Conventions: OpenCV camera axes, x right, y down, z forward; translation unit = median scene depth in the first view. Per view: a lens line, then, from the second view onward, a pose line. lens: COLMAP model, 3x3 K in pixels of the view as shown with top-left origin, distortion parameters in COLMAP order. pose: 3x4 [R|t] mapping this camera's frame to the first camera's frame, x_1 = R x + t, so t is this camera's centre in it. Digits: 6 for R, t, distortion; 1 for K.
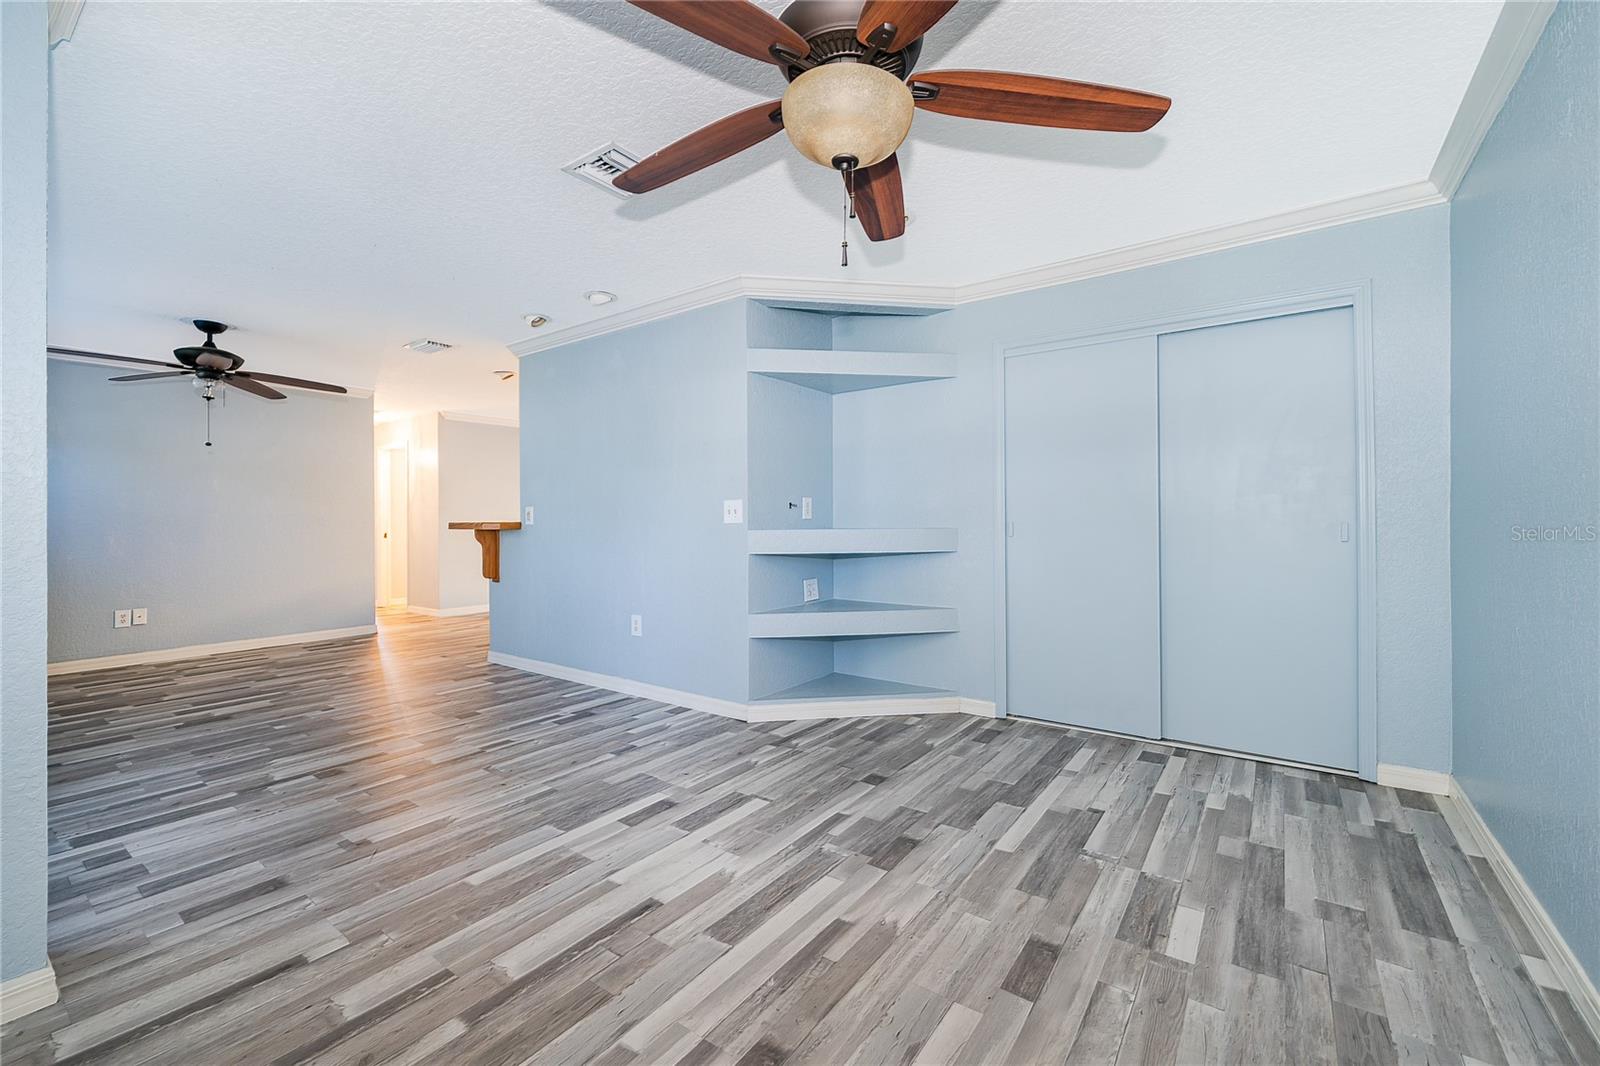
lens RADIAL K [[661.1, 0, 797.0], [0, 661.1, 520.7], [0, 0, 1]] dist [-0.001077, 0.000095]
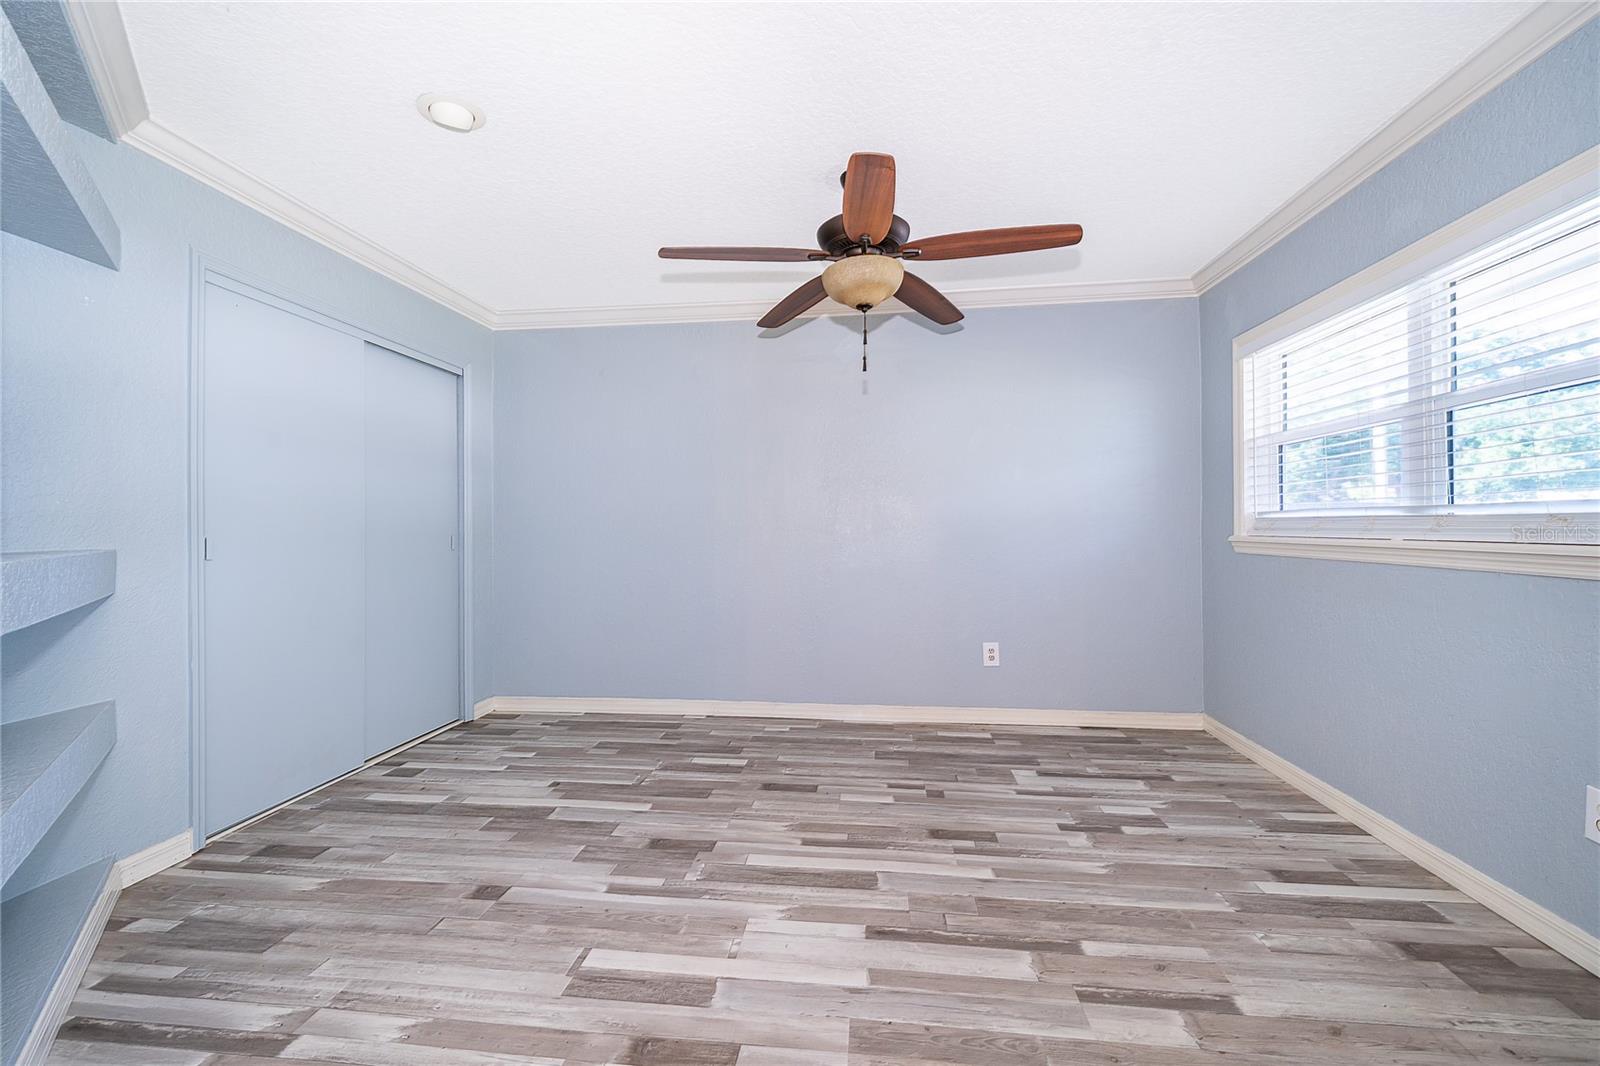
lens RADIAL K [[661.1, 0, 797.0], [0, 661.1, 520.7], [0, 0, 1]] dist [-0.001077, 0.000095]
pose [[-0.492423, 0.021157, 0.870099, -0.722740], [0.009652, 0.999776, -0.018848, 0.004001], [-0.870302, -0.000882, -0.492517, 1.126580]]
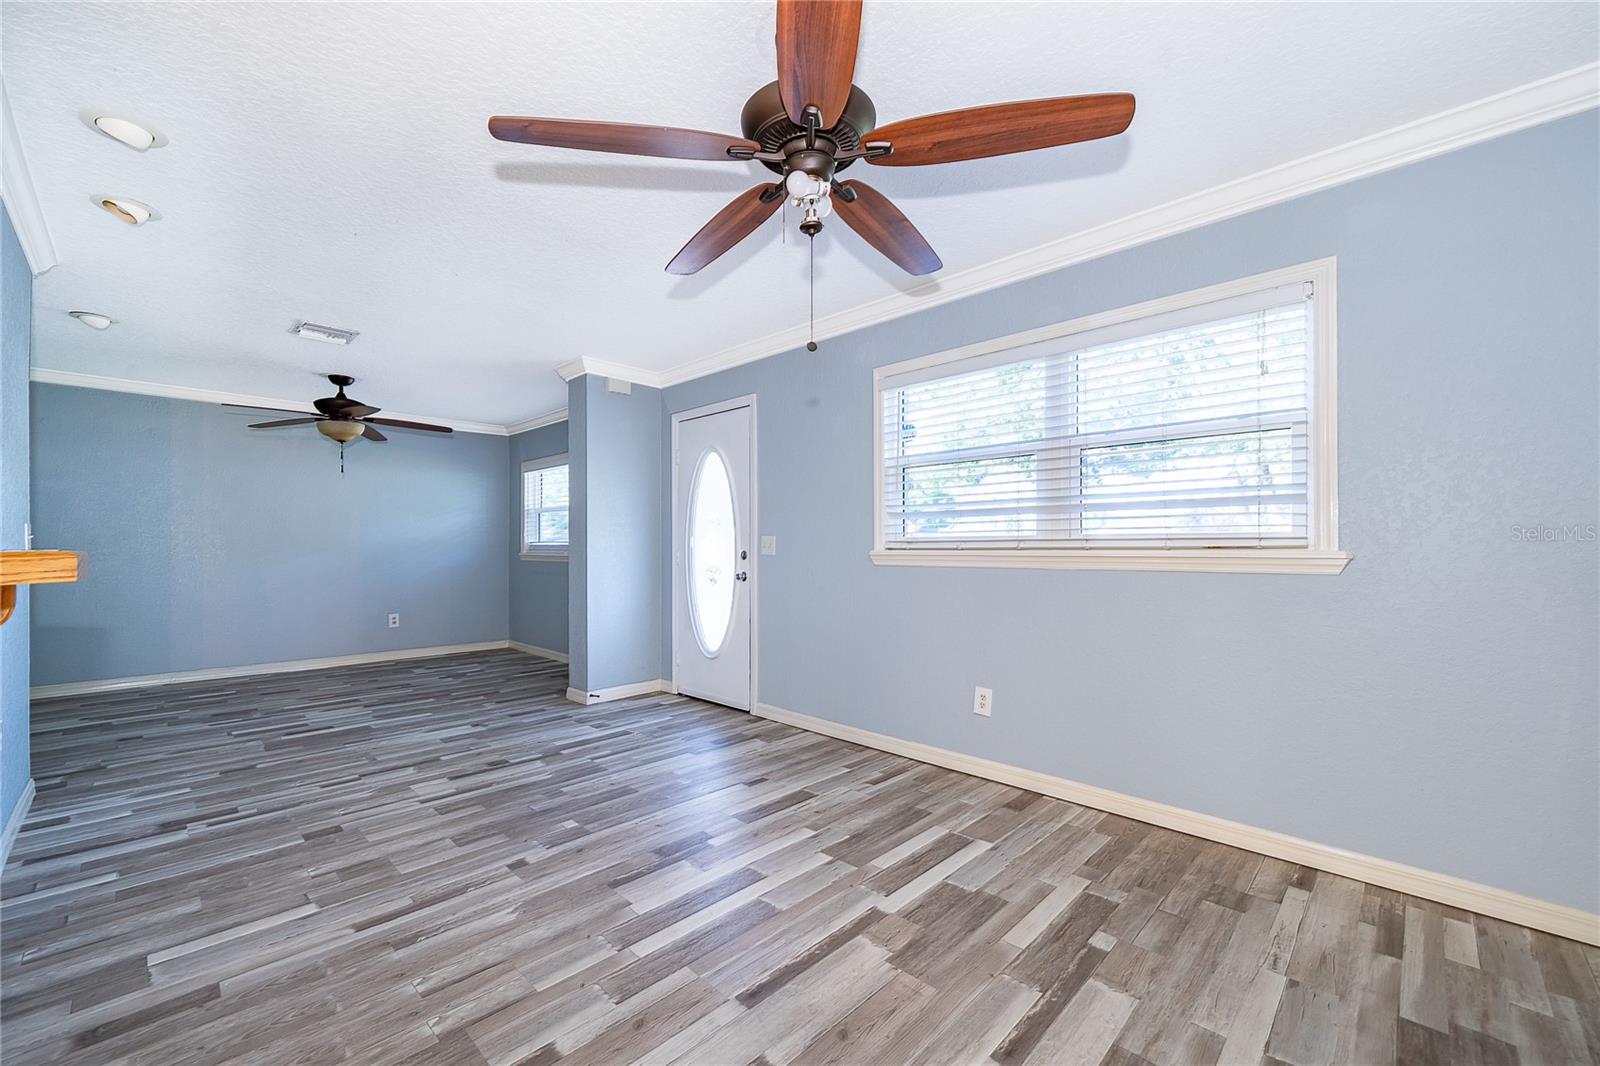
lens RADIAL K [[647.5, 0, 798.4], [0, 647.5, 545.7], [0, 0, 1]] dist [-0.003307, 0.000097]
pose [[-0.990530, 0.007438, 0.137098, -1.529464], [0.006810, 0.999964, -0.005051, 0.008189], [-0.137131, -0.004069, -0.990545, 2.264849]]
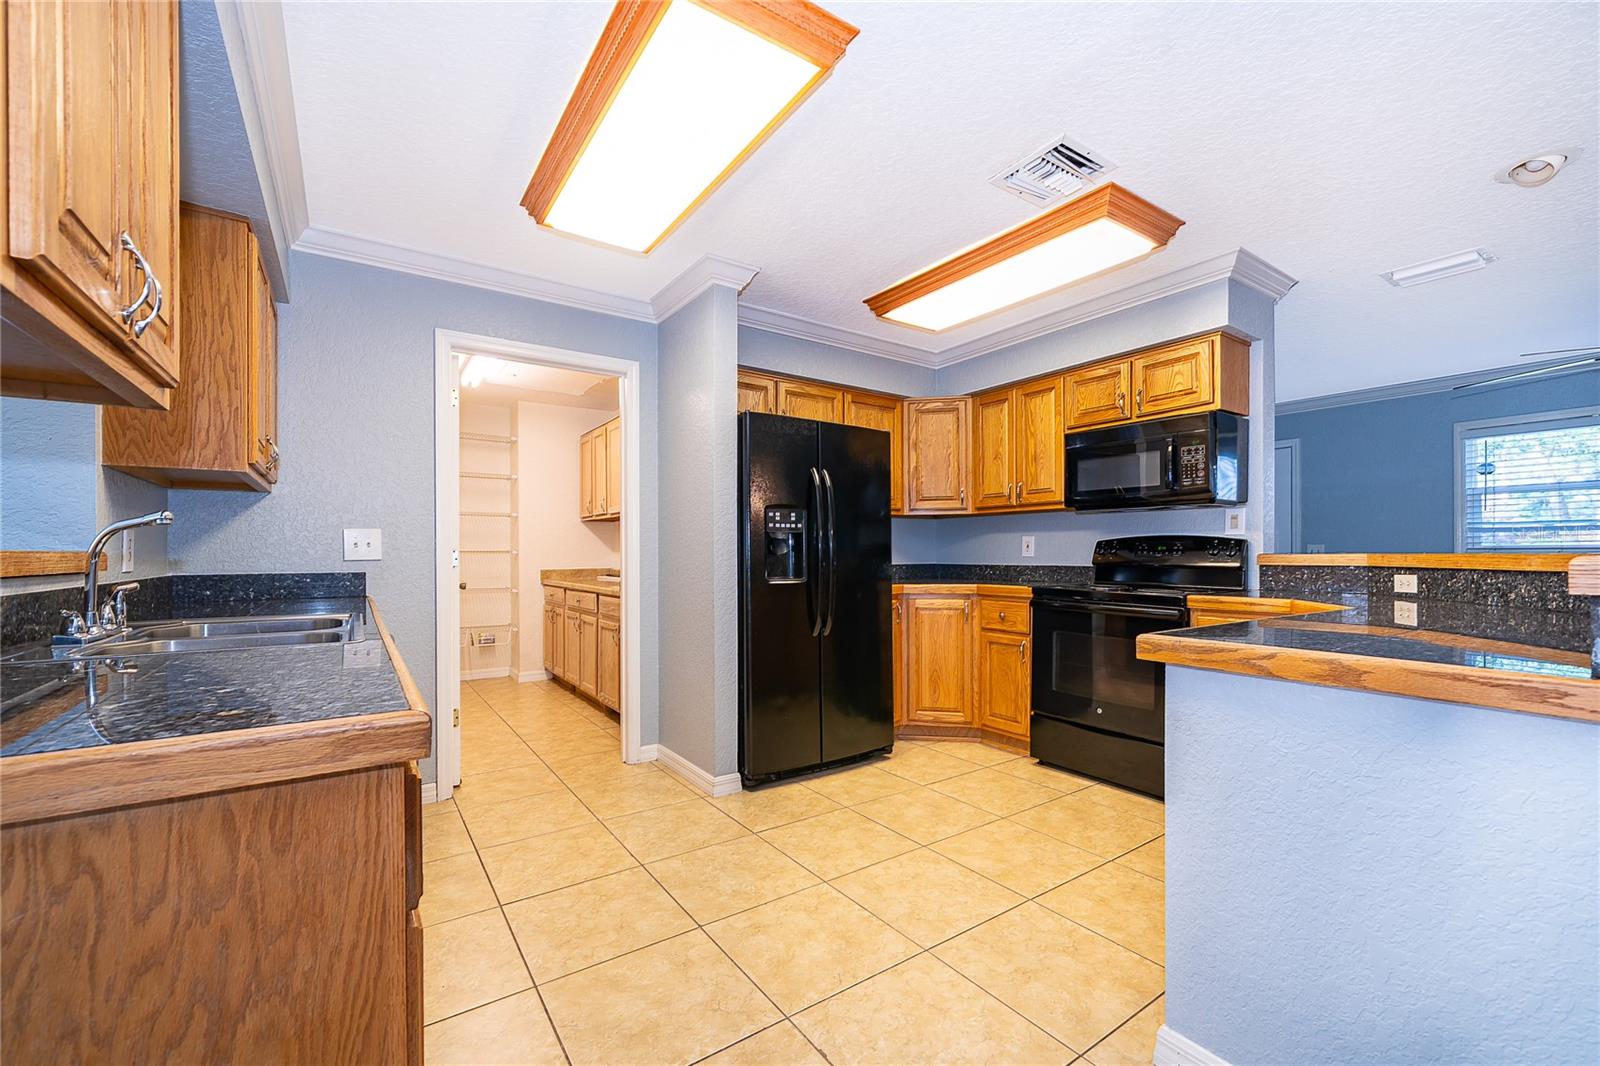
lens RADIAL K [[657.4, 0, 799.6], [0, 657.4, 551.4], [0, 0, 1]] dist [-0.000179, -0.000260]
pose [[-0.944532, 0.007608, 0.328330, -0.356404], [0.005367, 0.999956, -0.007731, 0.006005], [-0.328374, -0.005540, -0.944531, 3.293147]]
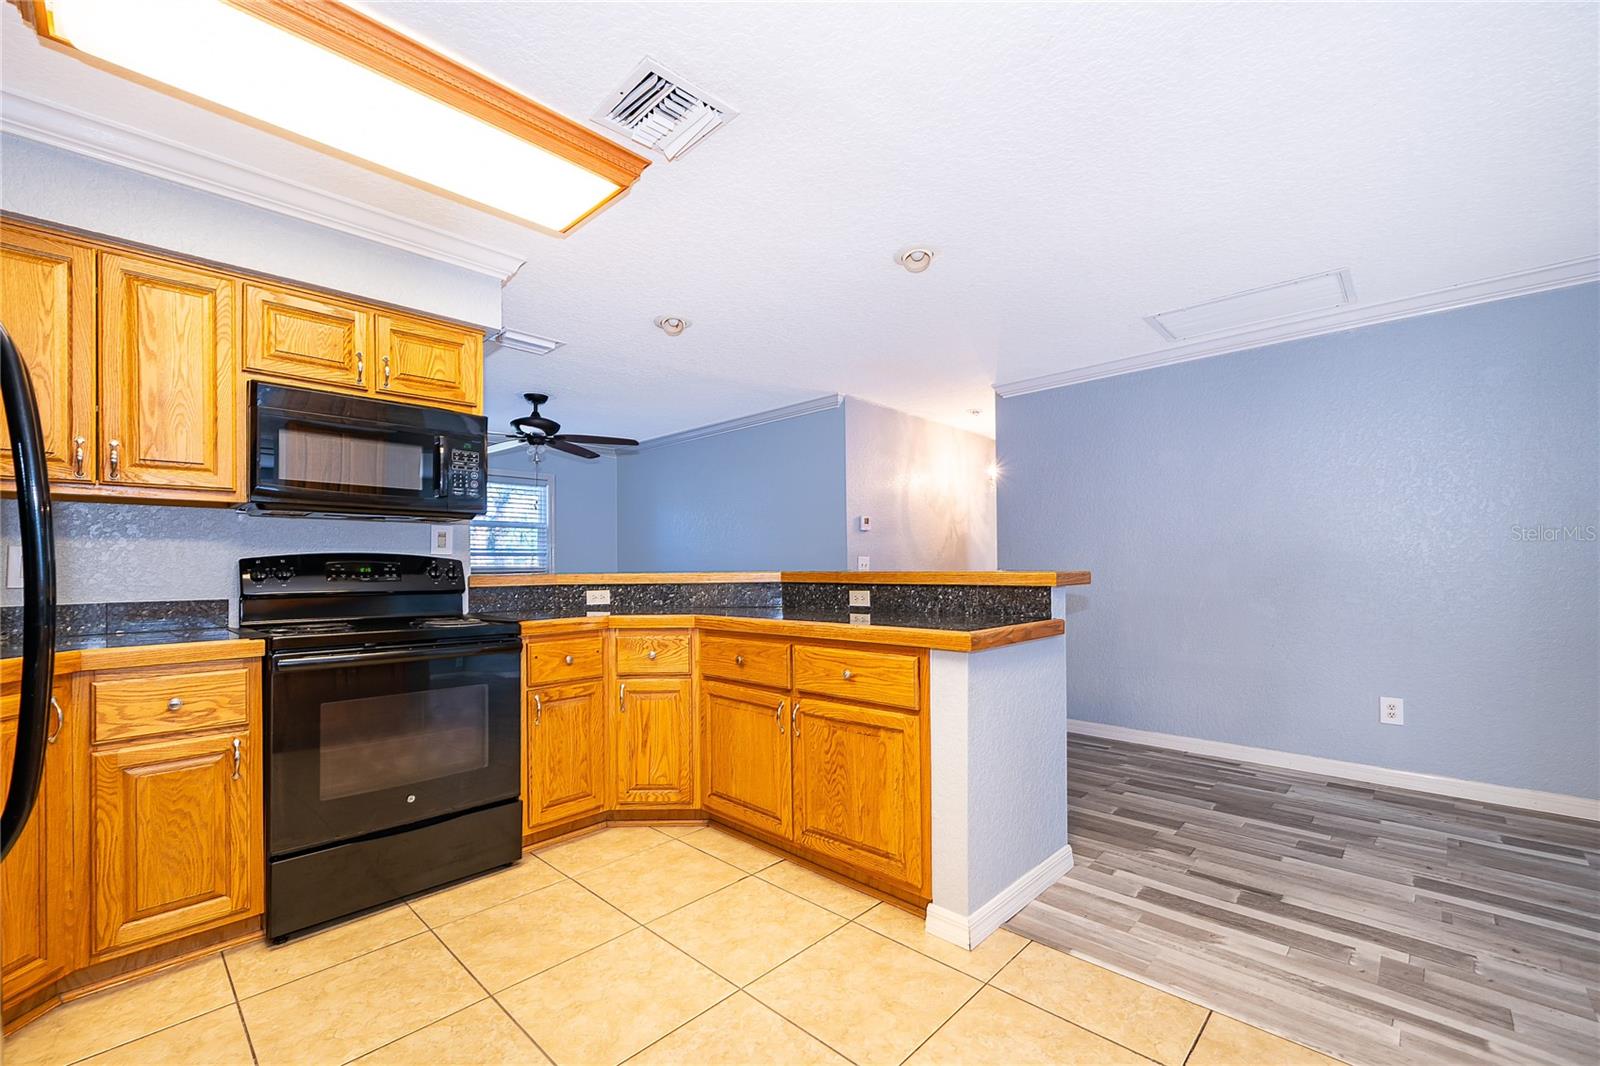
lens RADIAL K [[663.3, 0, 795.8], [0, 663.3, 562.2], [0, 0, 1]] dist [-0.001112, -0.000096]
pose [[-0.131869, 0.000131, -0.991267, 0.291796], [0.012787, 0.999917, -0.001568, -0.008046], [0.991185, -0.012882, -0.131860, 2.608534]]
